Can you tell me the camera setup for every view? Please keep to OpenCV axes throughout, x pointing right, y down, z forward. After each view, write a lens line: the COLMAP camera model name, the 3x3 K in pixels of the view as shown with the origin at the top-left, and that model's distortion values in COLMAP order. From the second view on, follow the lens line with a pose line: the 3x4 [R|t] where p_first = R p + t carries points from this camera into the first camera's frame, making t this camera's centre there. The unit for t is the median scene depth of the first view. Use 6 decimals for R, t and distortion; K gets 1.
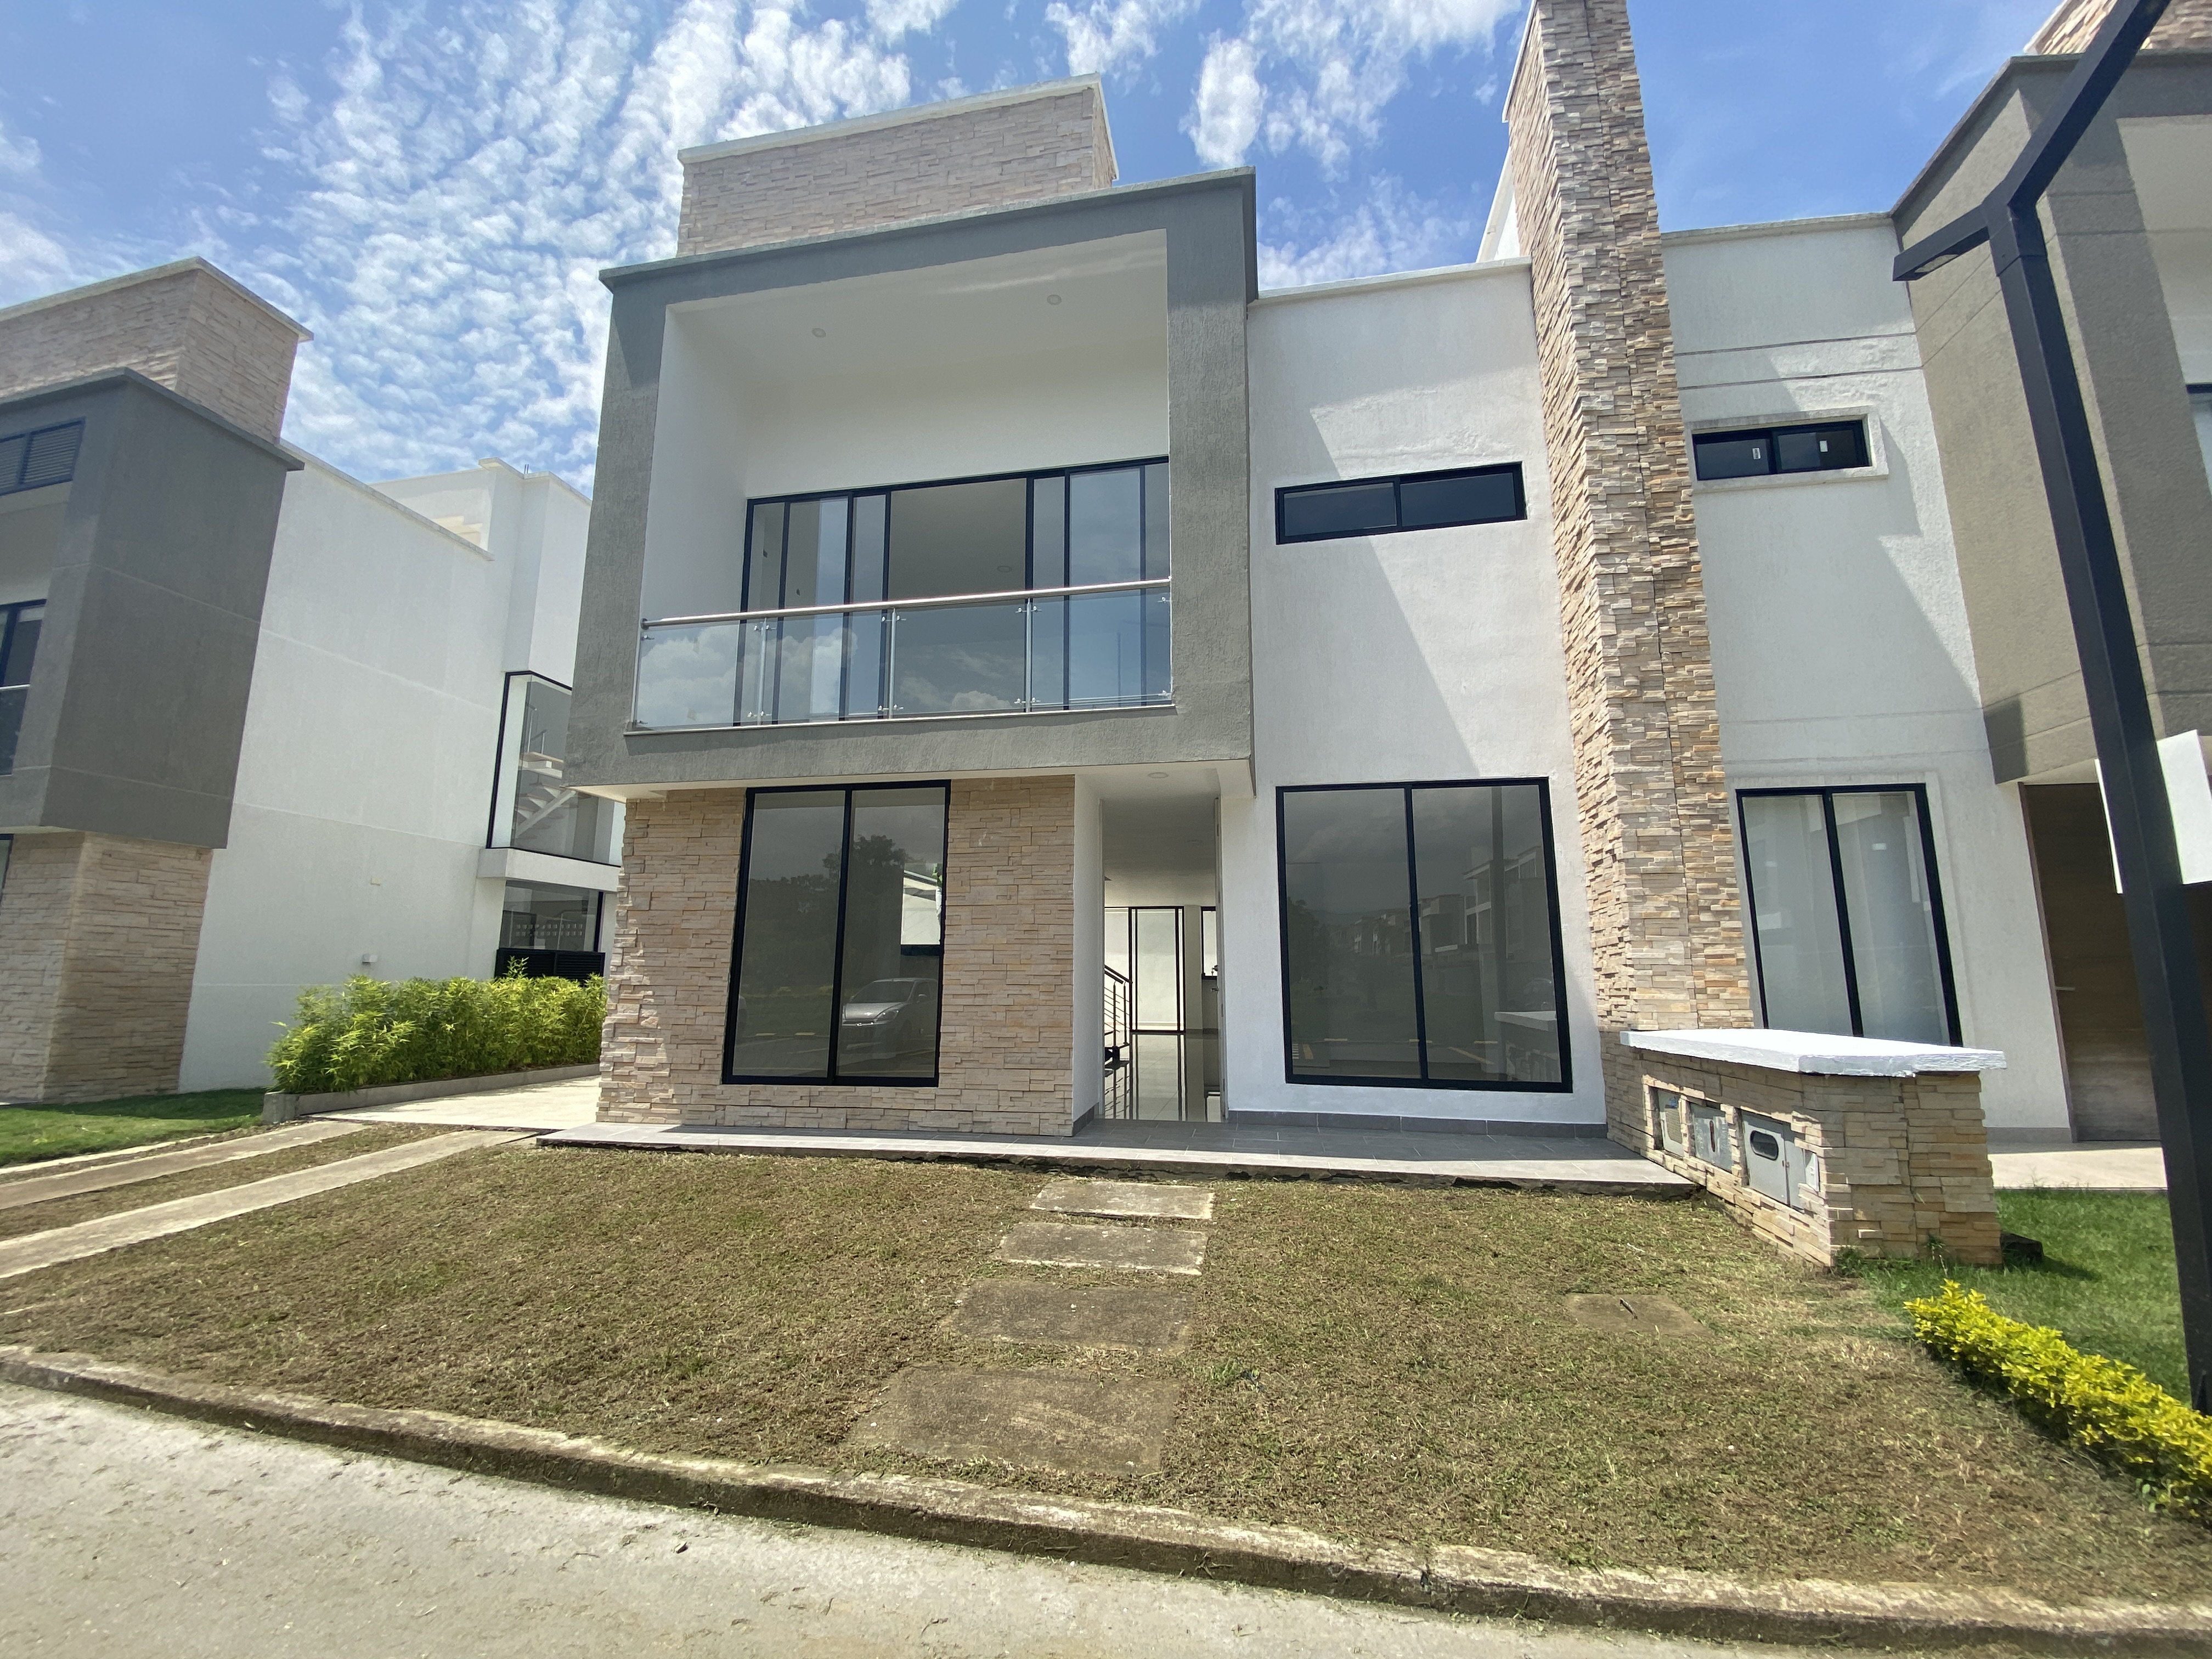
lens RADIAL K [[902.7, 0, 1106.0], [0, 902.7, 829.5], [0, 0, 1]] dist [0.015160, -0.017996]
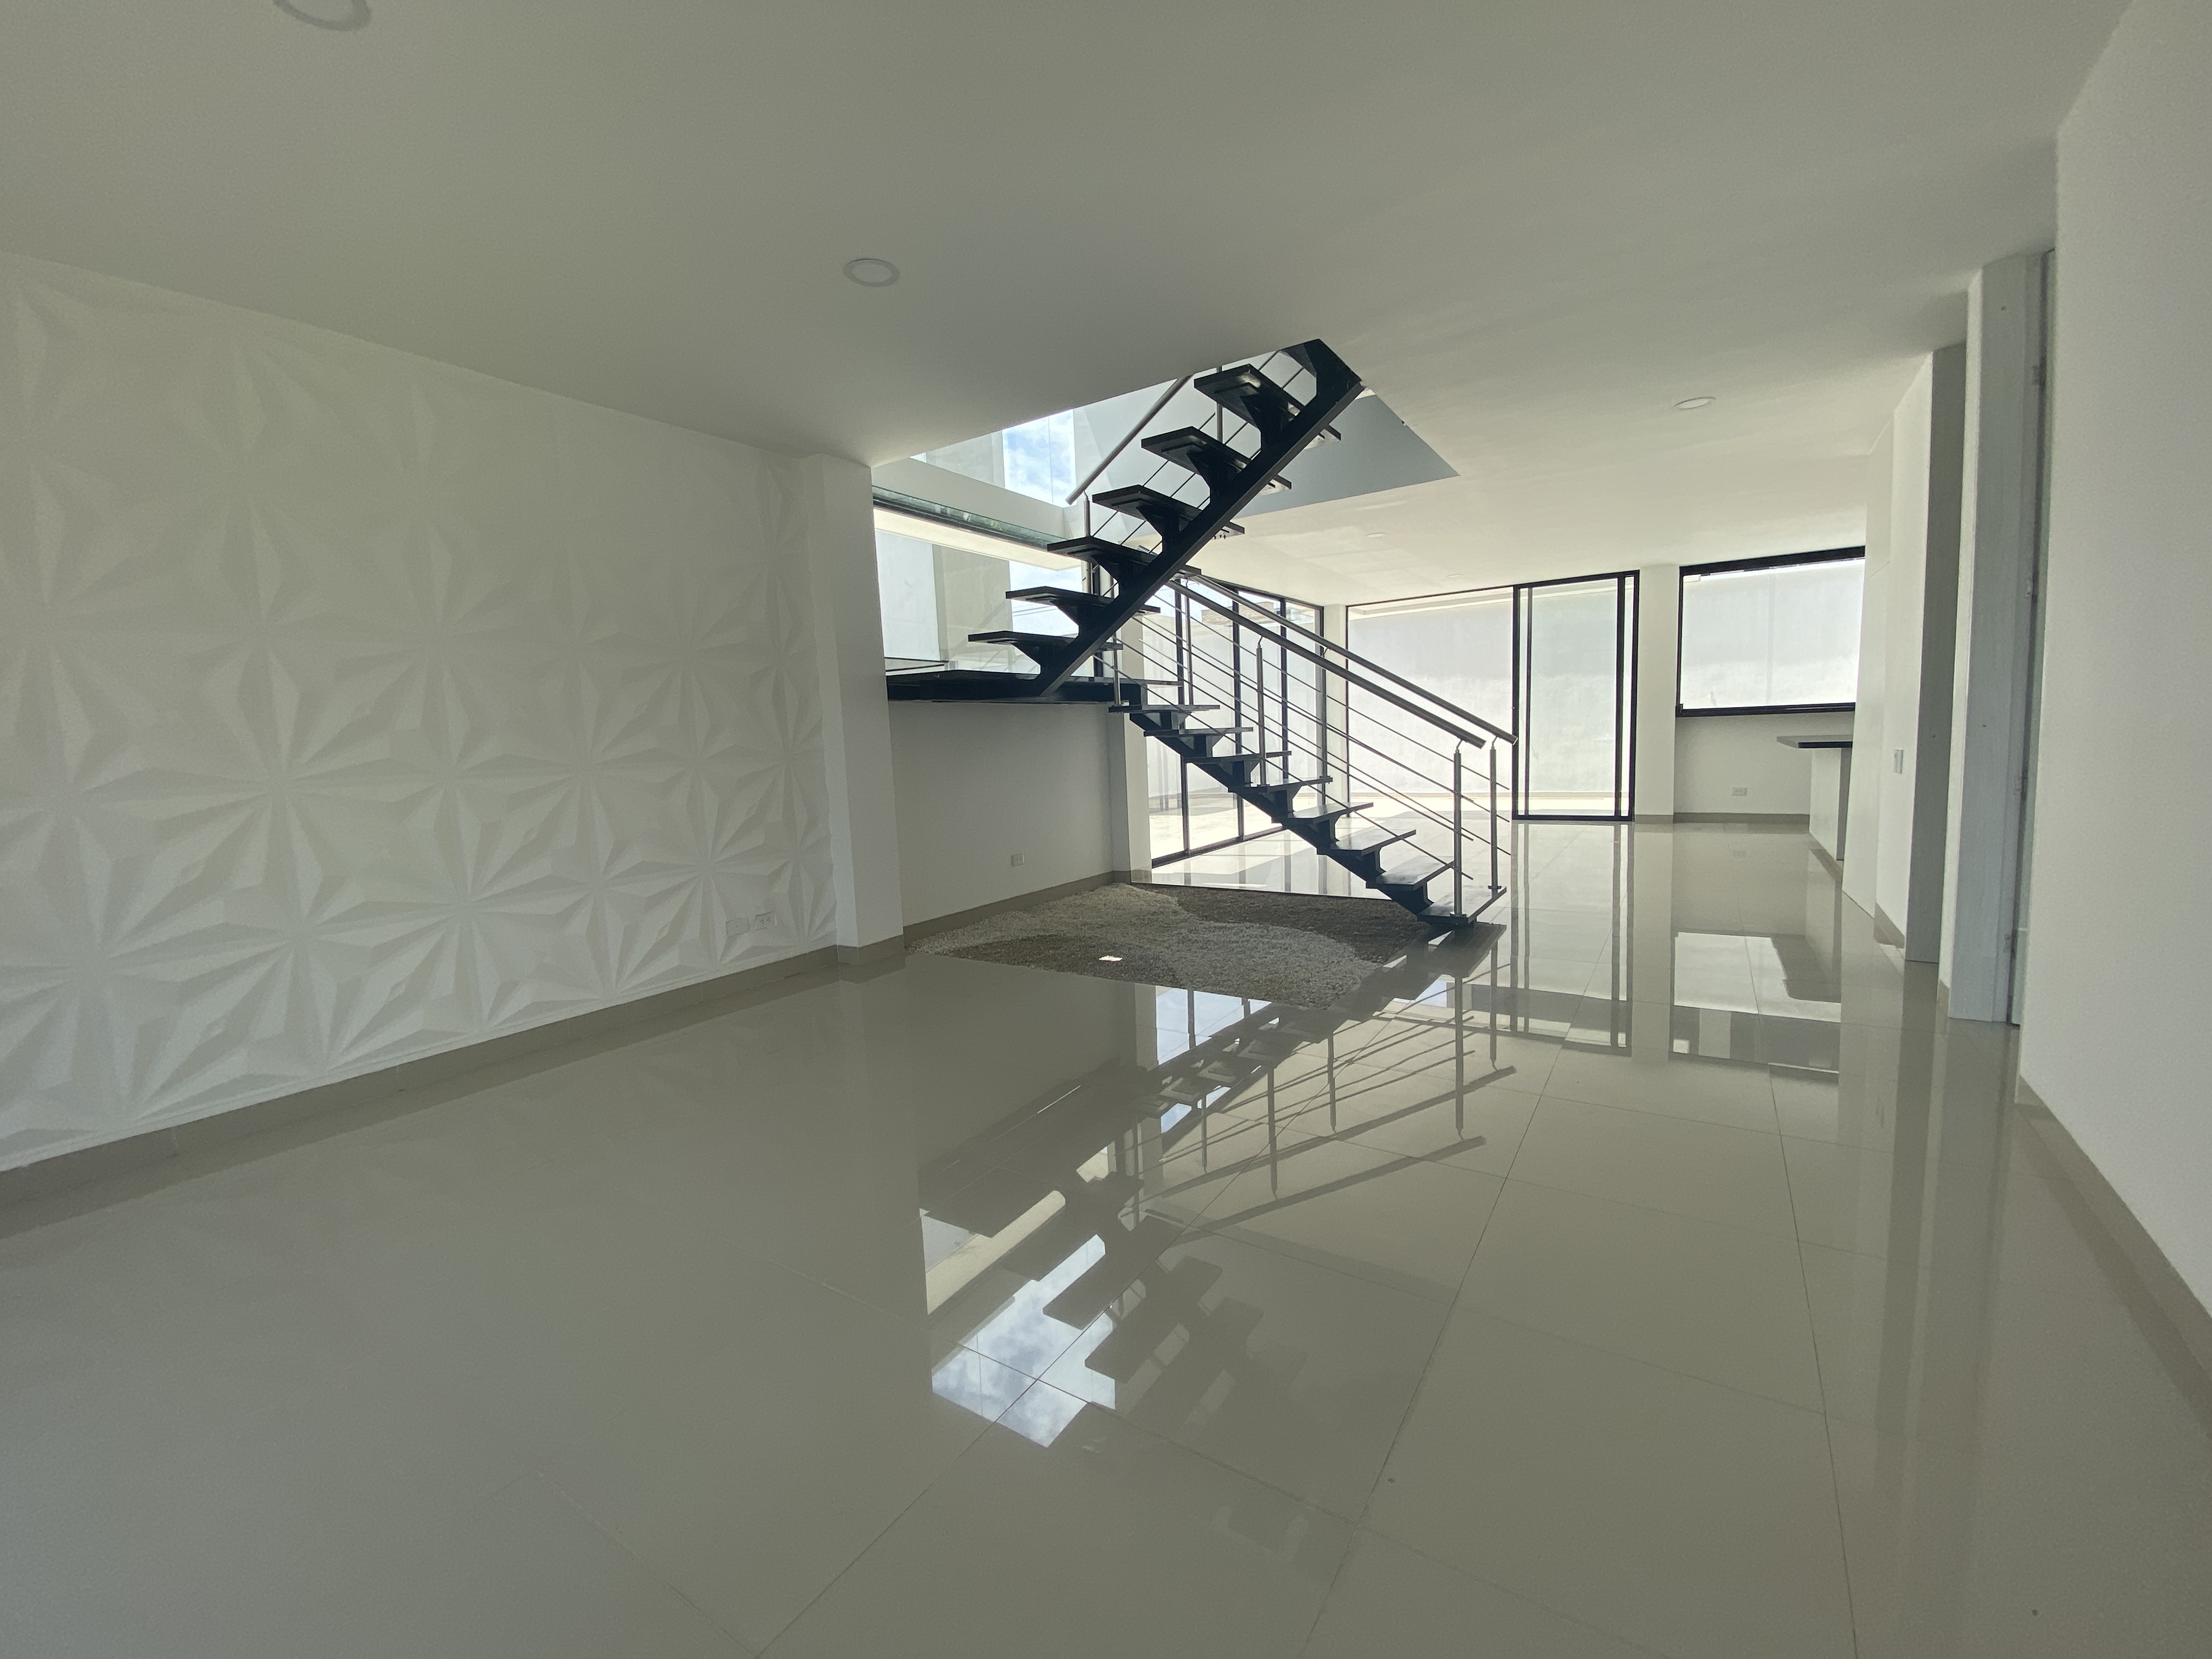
lens RADIAL K [[902.7, 0, 1106.0], [0, 902.7, 829.5], [0, 0, 1]] dist [0.015160, -0.017996]
pose [[0.920616, -0.001265, -0.390468, 0.011938], [0.106954, 0.962567, 0.249050, 0.066668], [0.375537, -0.271041, 0.886289, 0.416378]]
